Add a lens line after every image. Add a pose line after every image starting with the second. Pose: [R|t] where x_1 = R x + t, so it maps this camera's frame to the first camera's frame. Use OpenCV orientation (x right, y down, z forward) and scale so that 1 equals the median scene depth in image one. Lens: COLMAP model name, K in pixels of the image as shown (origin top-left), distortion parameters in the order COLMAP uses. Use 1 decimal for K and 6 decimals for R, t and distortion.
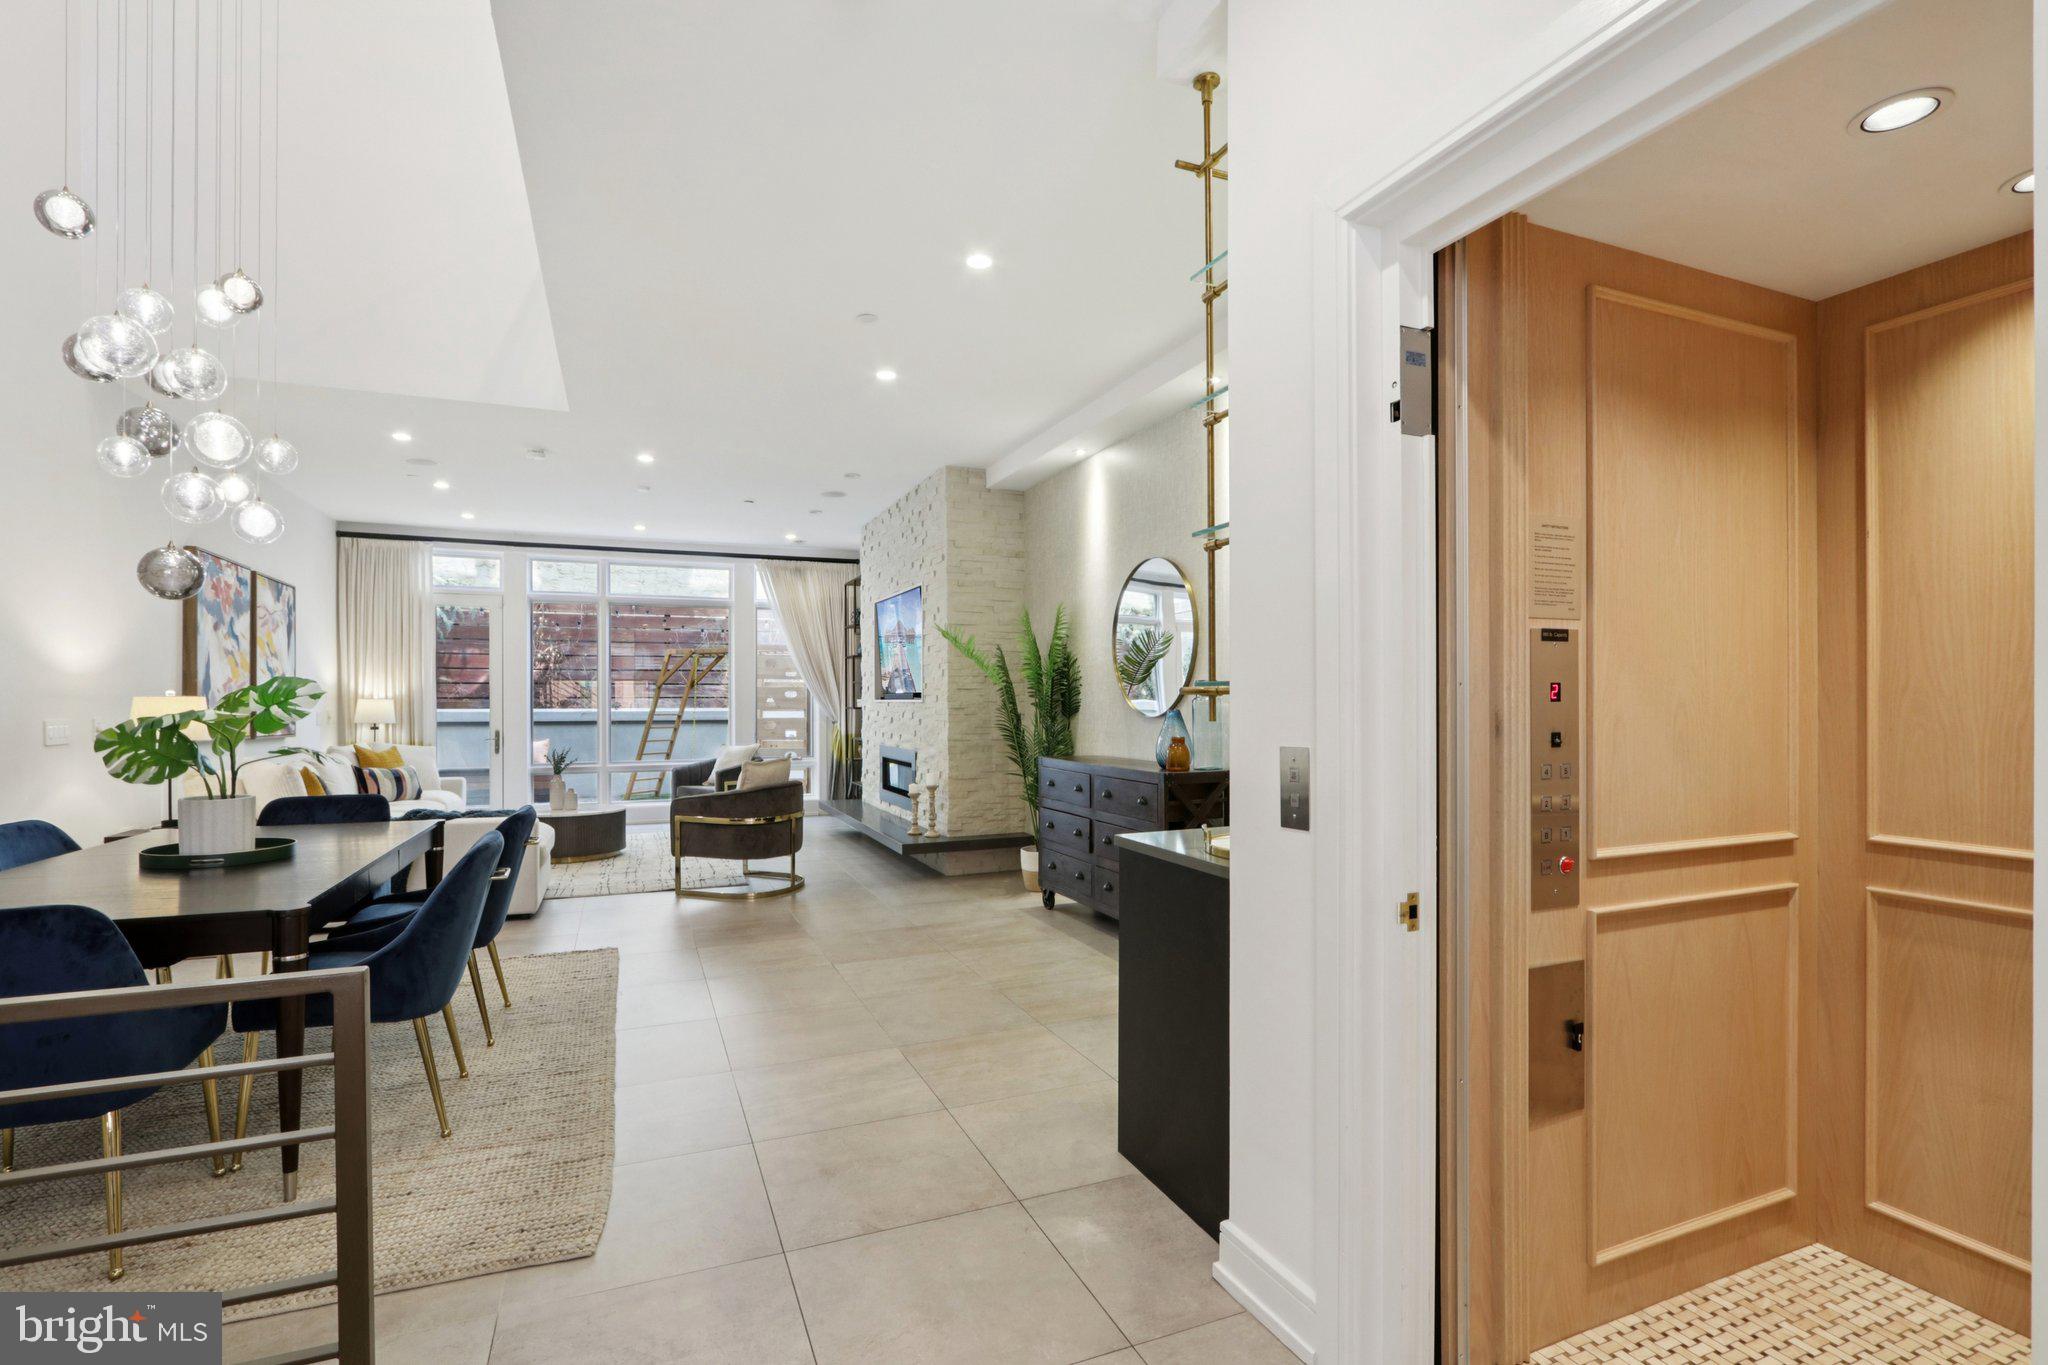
lens RADIAL K [[944.1, 0, 1014.1], [0, 944.1, 702.5], [0, 0, 1]] dist [-0.019092, 0.003217]
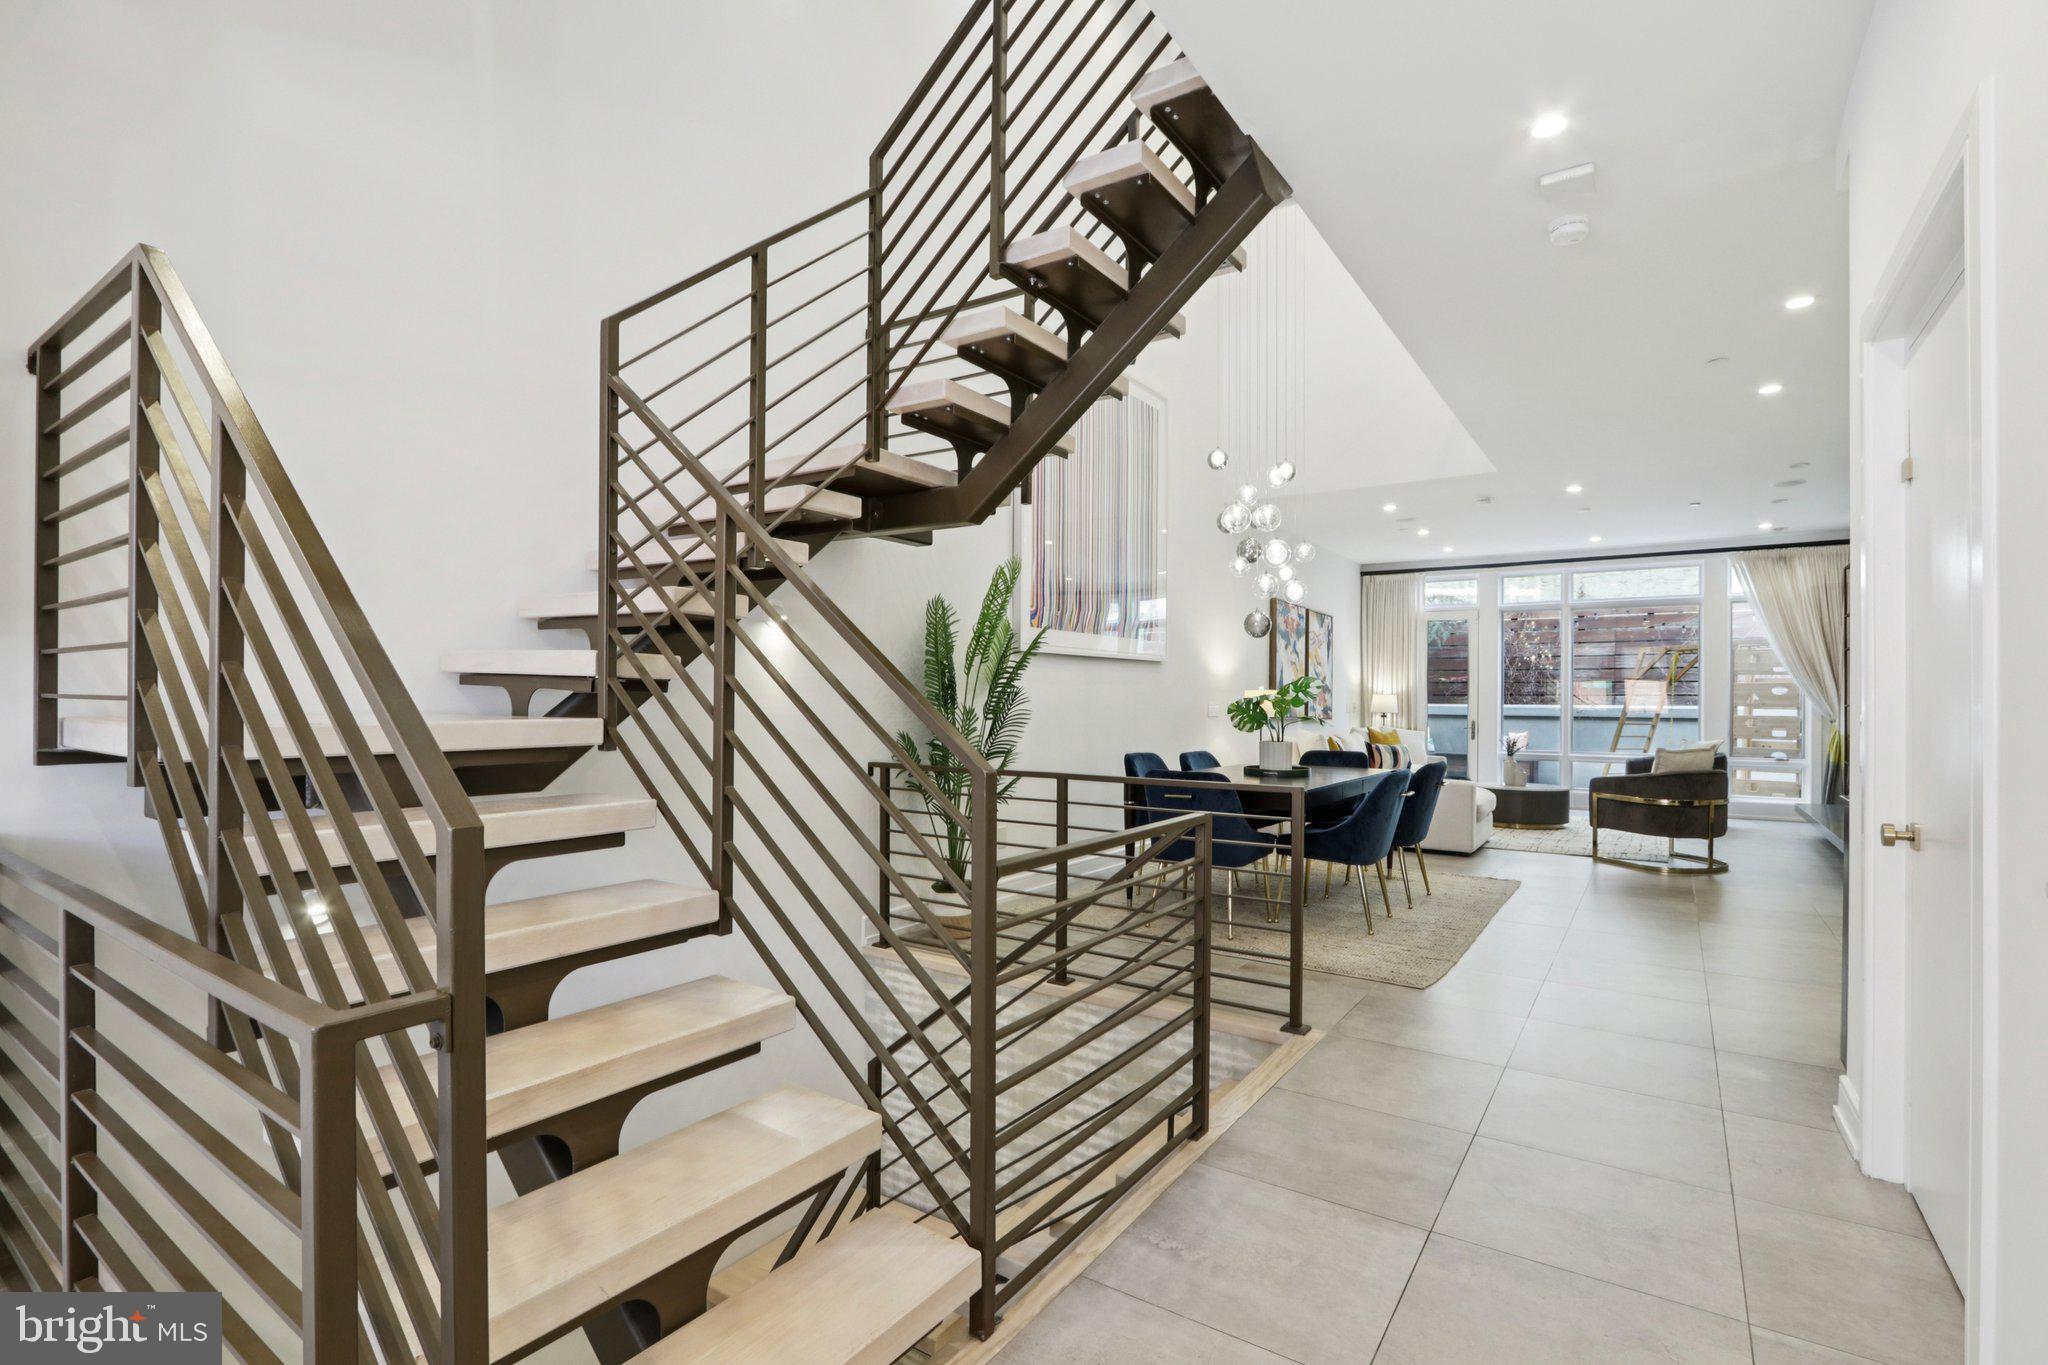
lens RADIAL K [[944.1, 0, 1026.8], [0, 944.1, 697.3], [0, 0, 1]] dist [-0.019092, 0.003217]
pose [[0.546731, 0.003252, -0.837302, 0.232650], [-0.008736, 0.999960, -0.001820, 0.010298], [0.837263, 0.008310, 0.546738, -0.231401]]
